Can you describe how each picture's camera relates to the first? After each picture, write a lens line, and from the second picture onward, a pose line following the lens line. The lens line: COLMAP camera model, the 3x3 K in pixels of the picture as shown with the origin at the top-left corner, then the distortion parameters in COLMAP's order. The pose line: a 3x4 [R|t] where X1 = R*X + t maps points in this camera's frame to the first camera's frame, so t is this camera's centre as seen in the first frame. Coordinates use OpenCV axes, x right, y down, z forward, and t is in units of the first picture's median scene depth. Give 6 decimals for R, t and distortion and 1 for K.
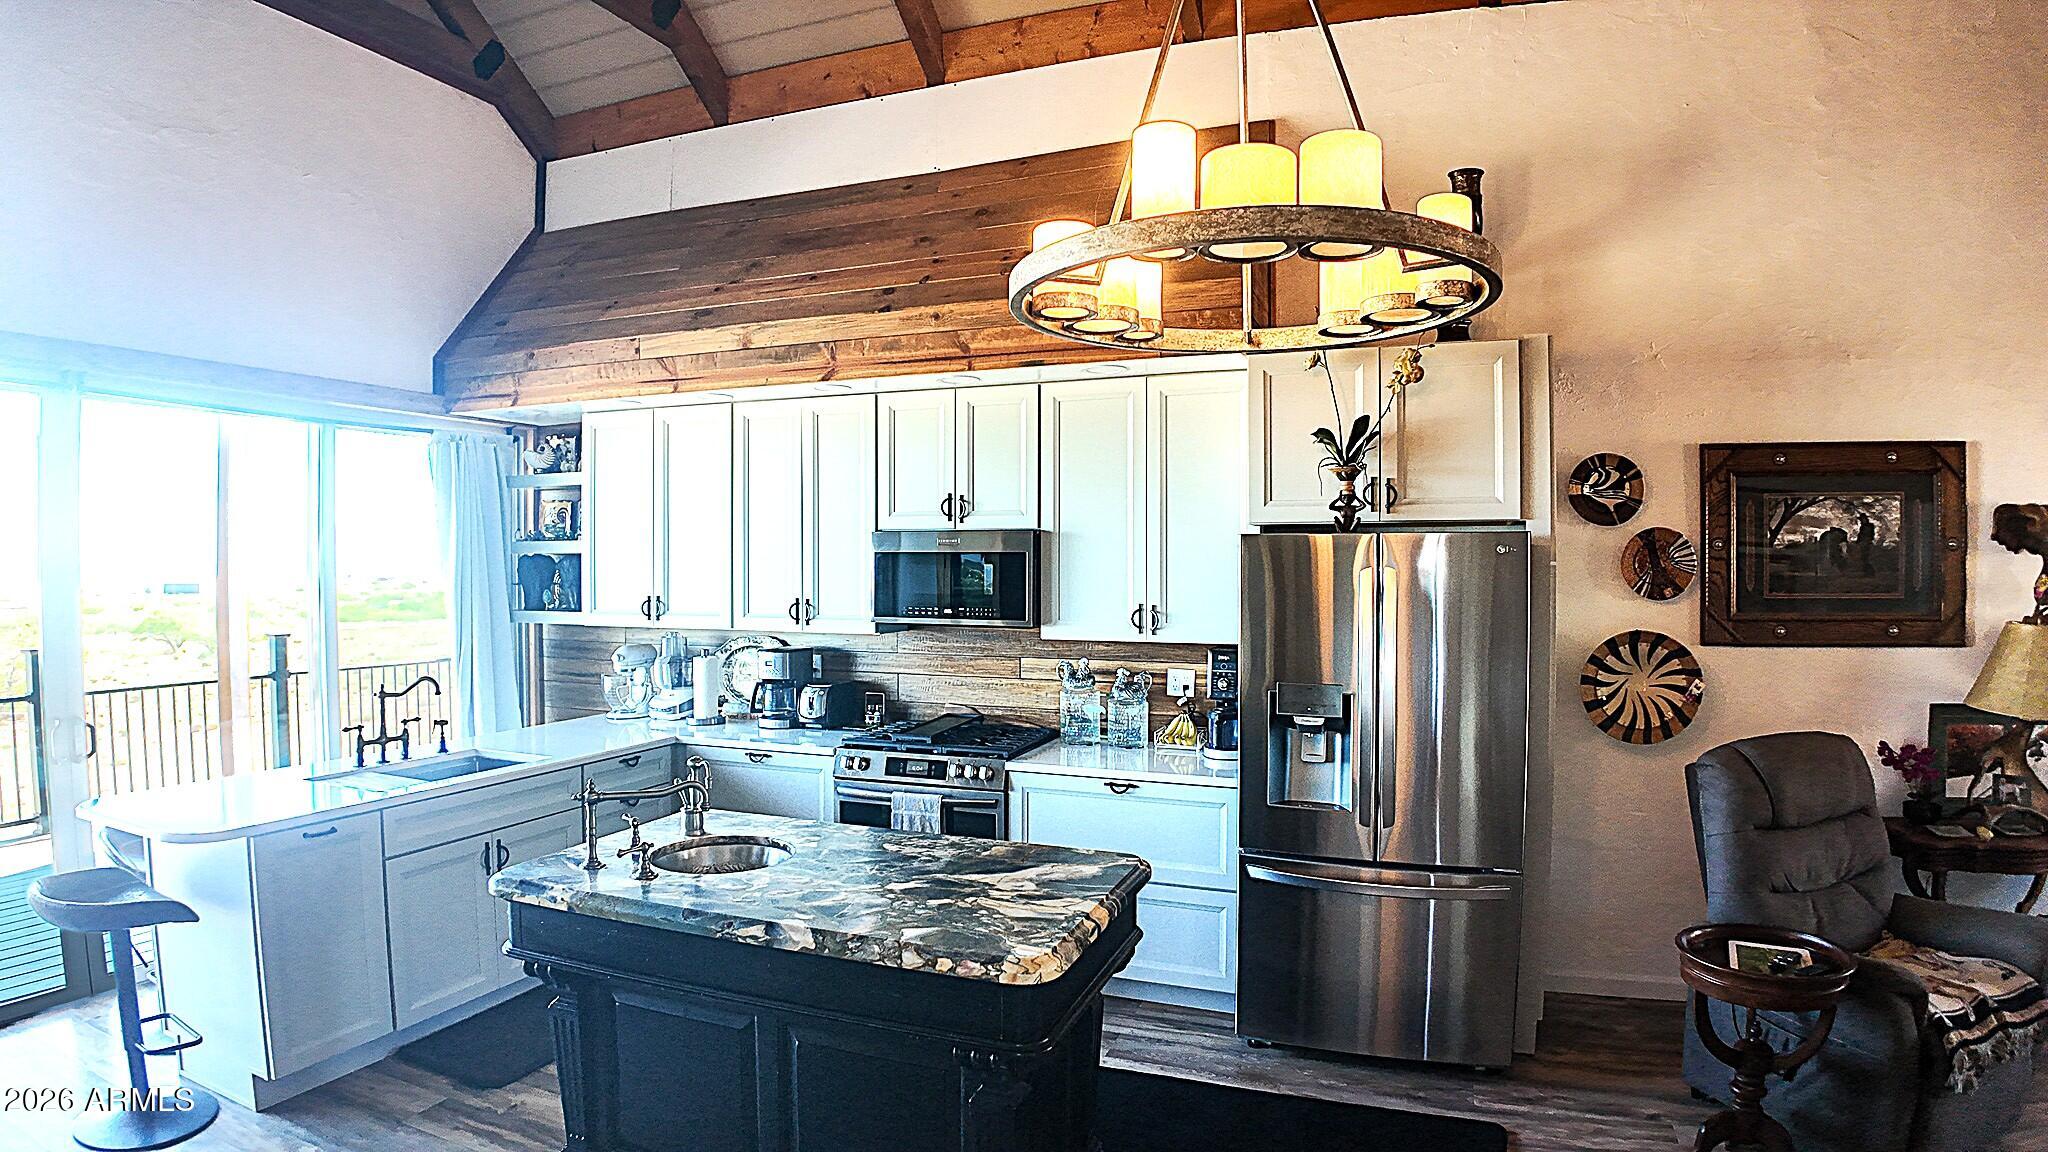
lens RADIAL K [[1089.8, 0, 1024.0], [0, 1089.8, 576.0], [0, 0, 1]] dist [-0.074571, -0.000375]
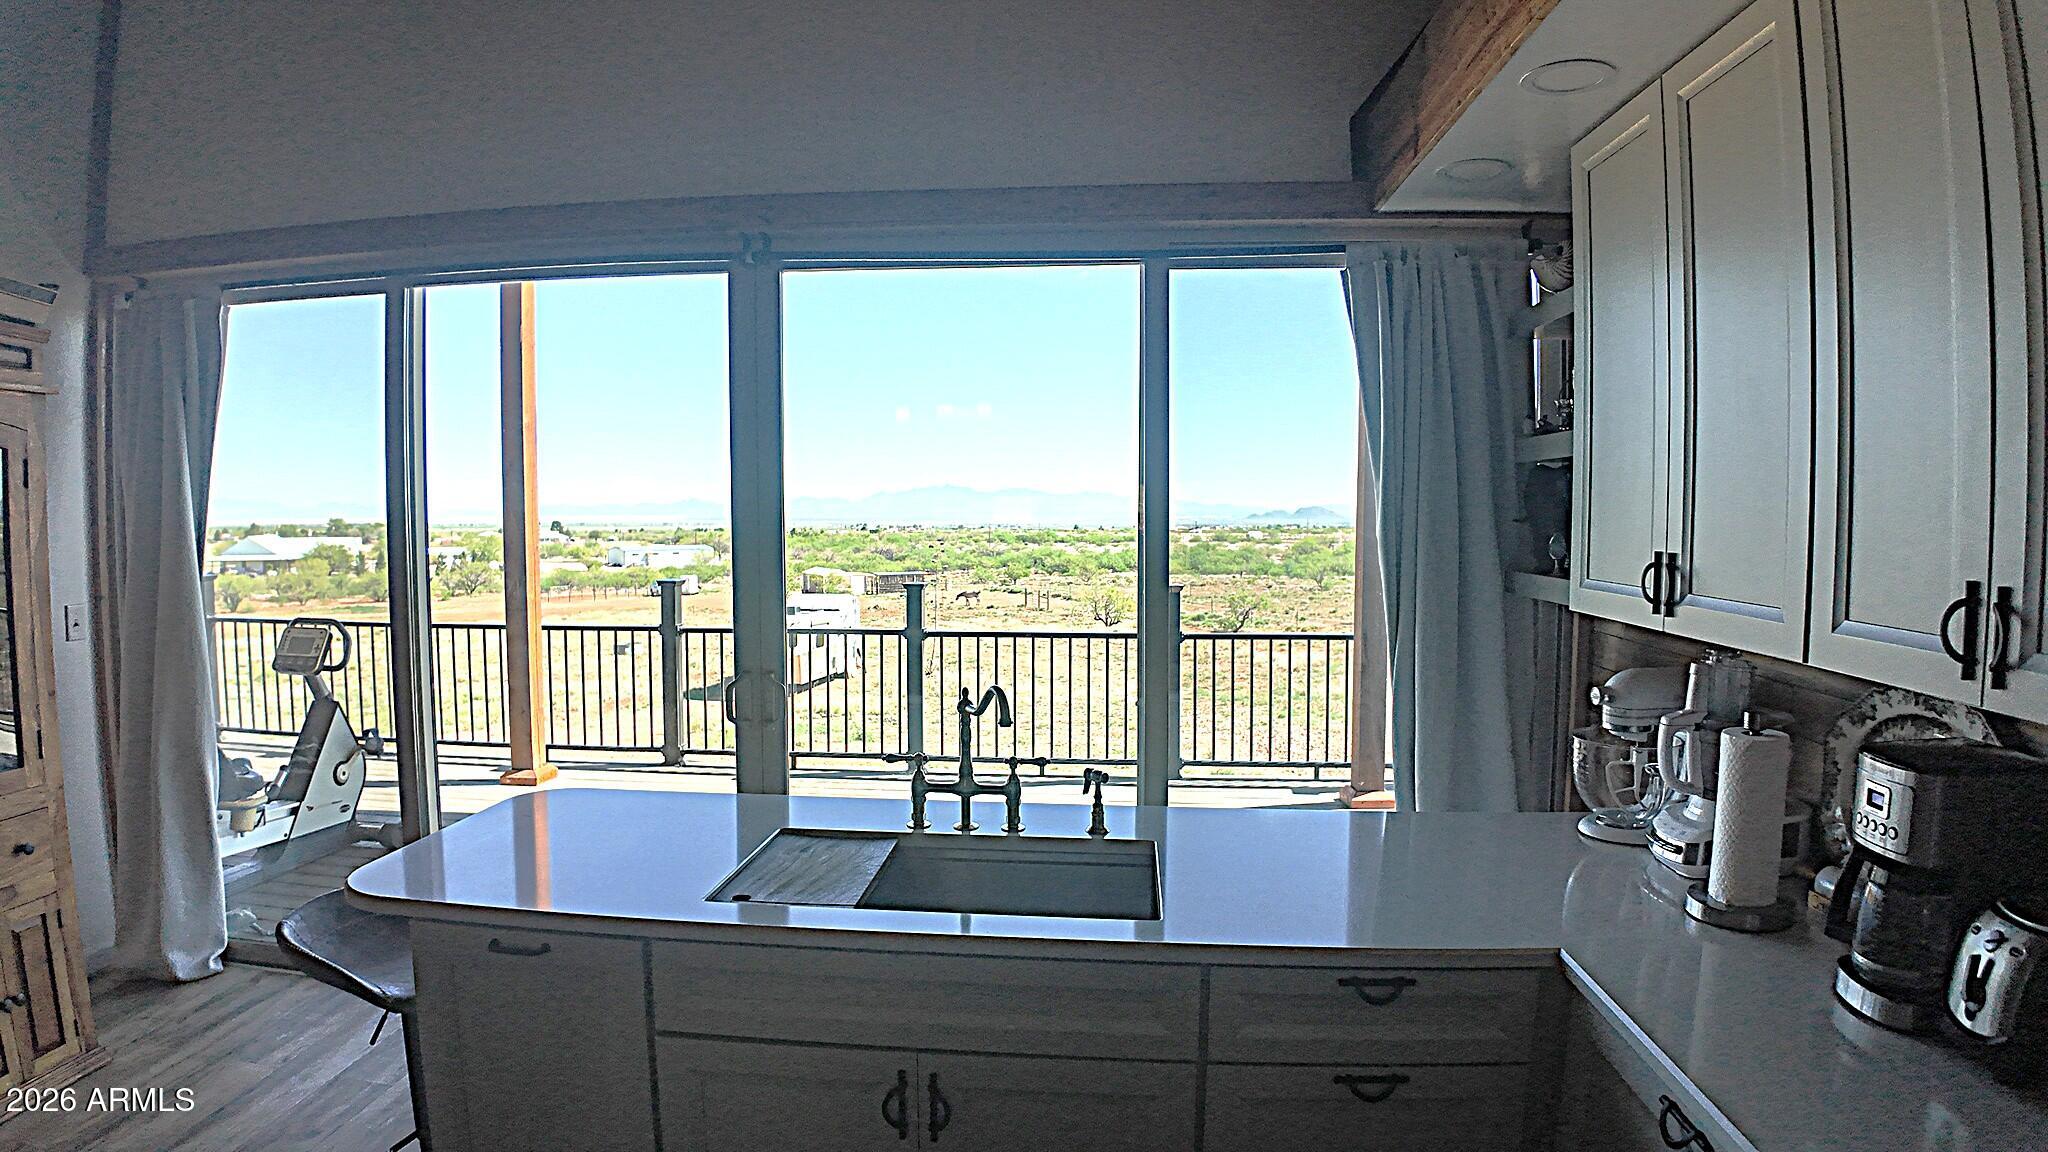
lens RADIAL K [[1125.4, 0, 1024.0], [0, 1125.4, 576.0], [0, 0, 1]] dist [-0.078641, -0.000247]
pose [[0.292379, 0.061821, -0.954302, -0.032917], [-0.012744, 0.998072, 0.060752, 0.005996], [0.956217, -0.005601, 0.292603, 0.770336]]
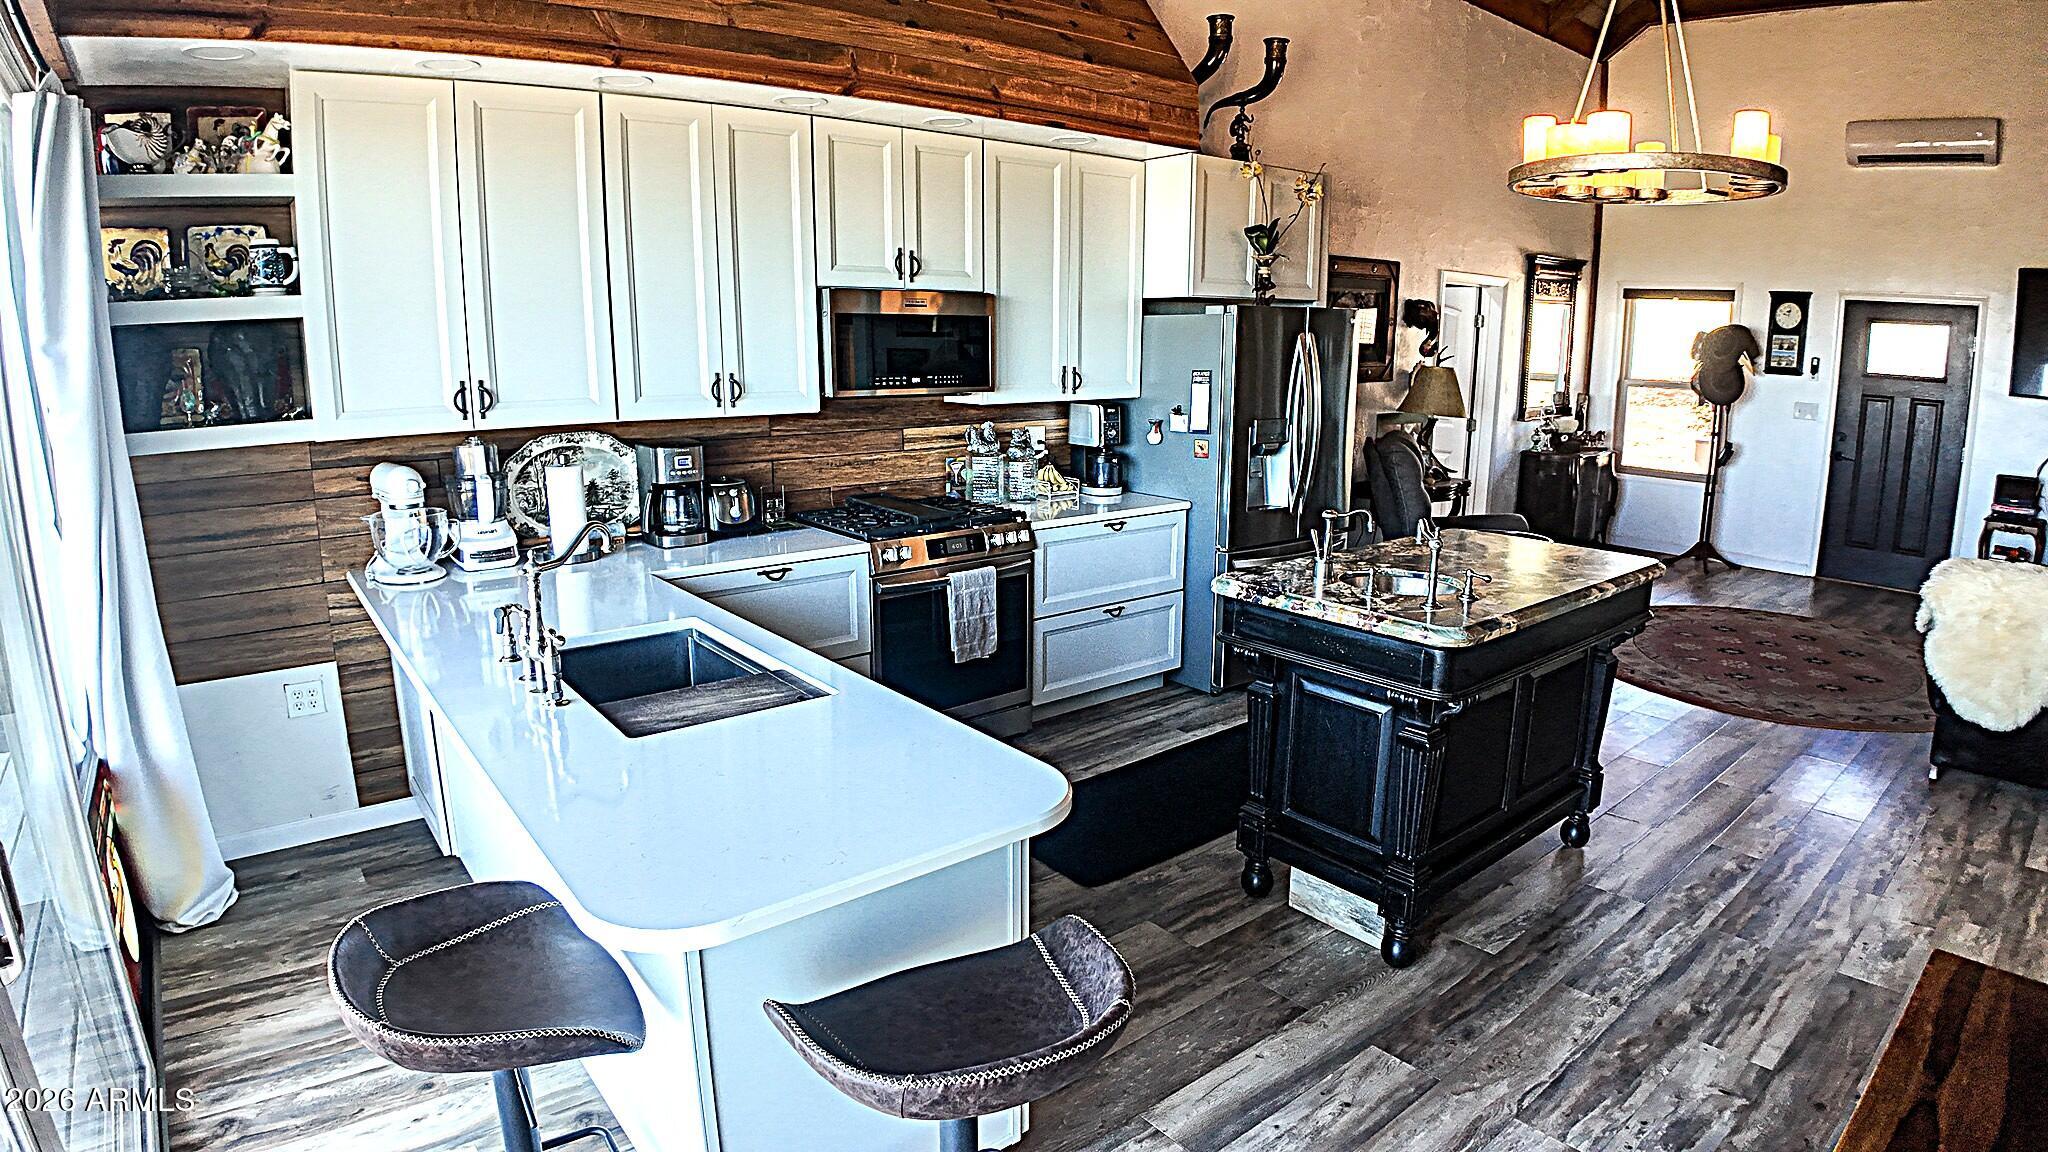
lens RADIAL K [[1089.8, 0, 1024.0], [0, 1089.8, 576.0], [0, 0, 1]] dist [-0.074571, -0.000375]
pose [[0.492241, -0.188753, 0.849748, -0.855808], [0.006917, 0.977024, 0.213018, -0.000691], [-0.870432, -0.098979, 0.482236, 0.466561]]
